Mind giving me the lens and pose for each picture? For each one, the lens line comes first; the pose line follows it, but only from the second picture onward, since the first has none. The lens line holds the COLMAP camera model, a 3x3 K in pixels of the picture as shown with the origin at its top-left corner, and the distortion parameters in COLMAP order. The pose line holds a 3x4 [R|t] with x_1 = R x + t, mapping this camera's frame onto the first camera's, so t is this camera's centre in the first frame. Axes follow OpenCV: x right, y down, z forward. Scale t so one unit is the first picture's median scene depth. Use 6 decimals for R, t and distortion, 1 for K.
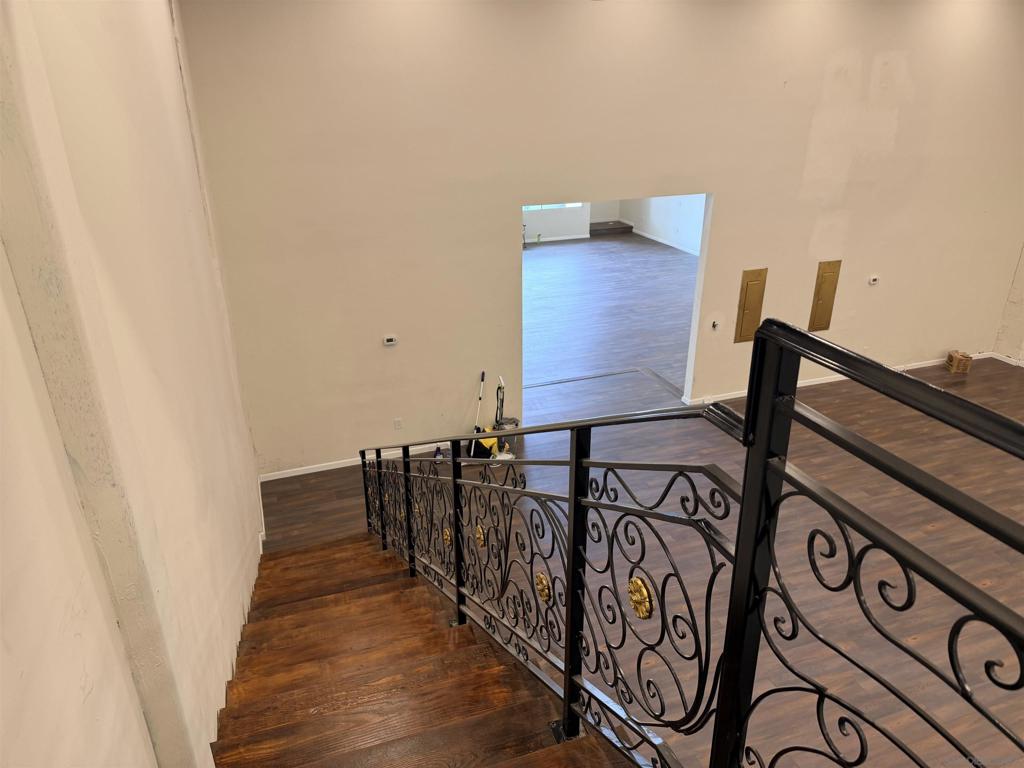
lens RADIAL K [[713.1, 0, 511.7], [0, 713.1, 381.6], [0, 0, 1]] dist [0.059421, -0.069269]
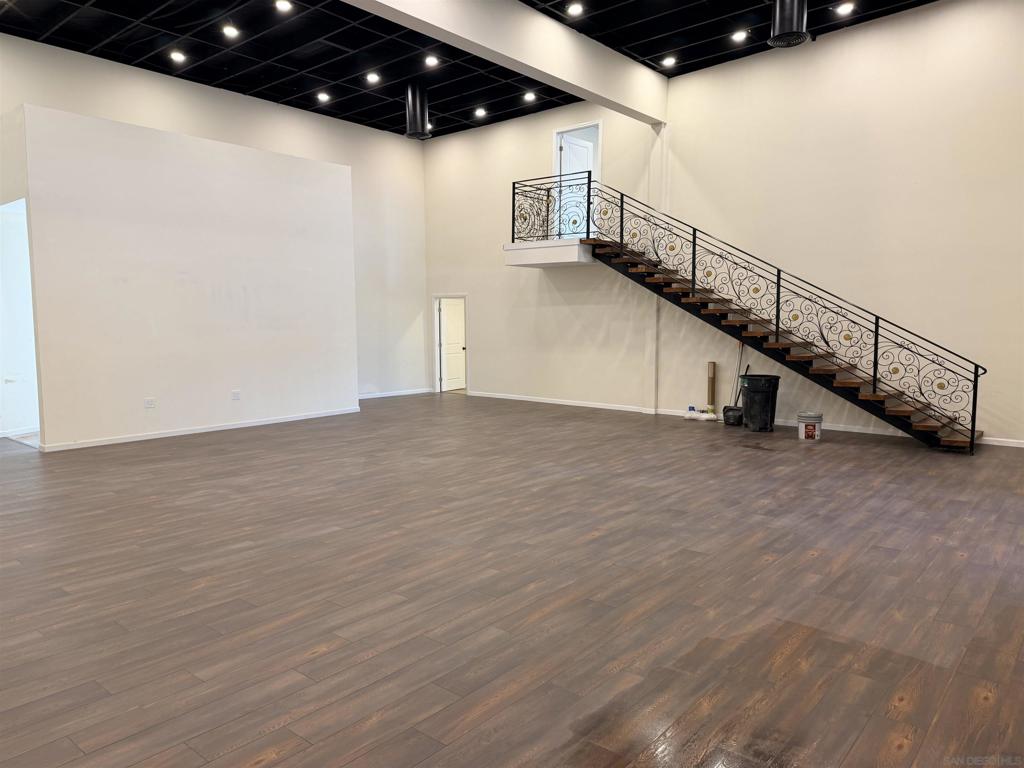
lens RADIAL K [[713.1, 0, 507.1], [0, 713.1, 381.9], [0, 0, 1]] dist [0.059421, -0.069269]
pose [[-0.860527, 0.057240, -0.506178, 0.772799], [-0.188074, 0.887763, 0.420125, -0.171200], [0.473414, 0.456728, -0.753179, 1.089579]]
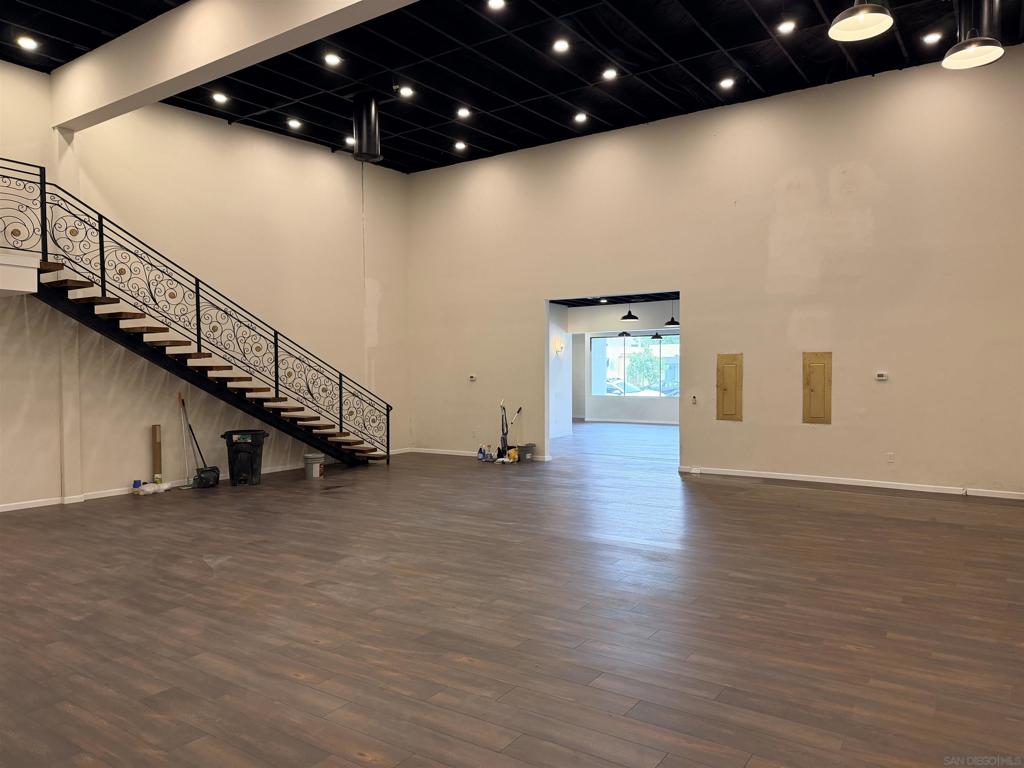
lens RADIAL K [[713.1, 0, 515.8], [0, 713.1, 383.5], [0, 0, 1]] dist [0.059421, -0.069269]
pose [[0.596642, 0.020964, -0.802233, 1.039737], [-0.312566, 0.926788, -0.208245, 0.228552], [0.739135, 0.374998, 0.559514, 0.128329]]
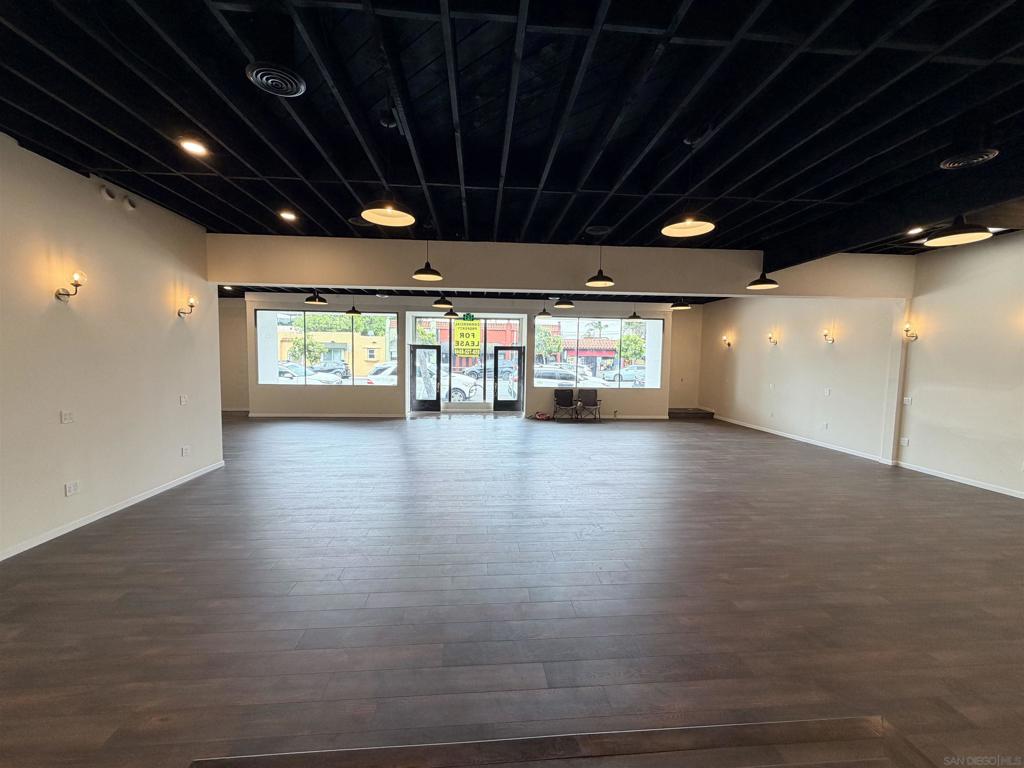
lens RADIAL K [[407.6, 0, 511.8], [0, 407.6, 386.3], [0, 0, 1]] dist [-0.006485, 0.001729]
pose [[0.965850, 0.045771, -0.255027, 0.090016], [-0.125051, 0.944396, -0.304104, -0.097954], [0.226927, 0.325610, 0.917868, 0.926312]]
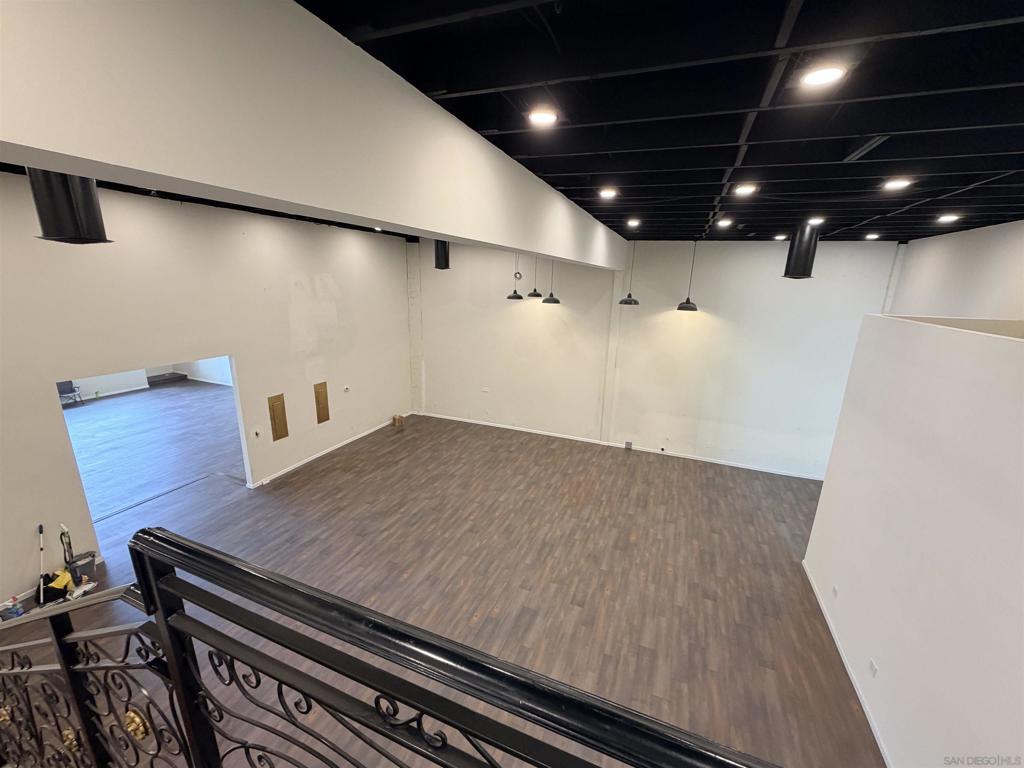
lens RADIAL K [[407.6, 0, 506.2], [0, 407.6, 384.8], [0, 0, 1]] dist [-0.006485, 0.001729]
pose [[0.675165, -0.162981, 0.719437, 0.027550], [0.262490, 0.964533, -0.027832, -0.013953], [-0.689385, 0.207636, 0.694000, -0.015278]]
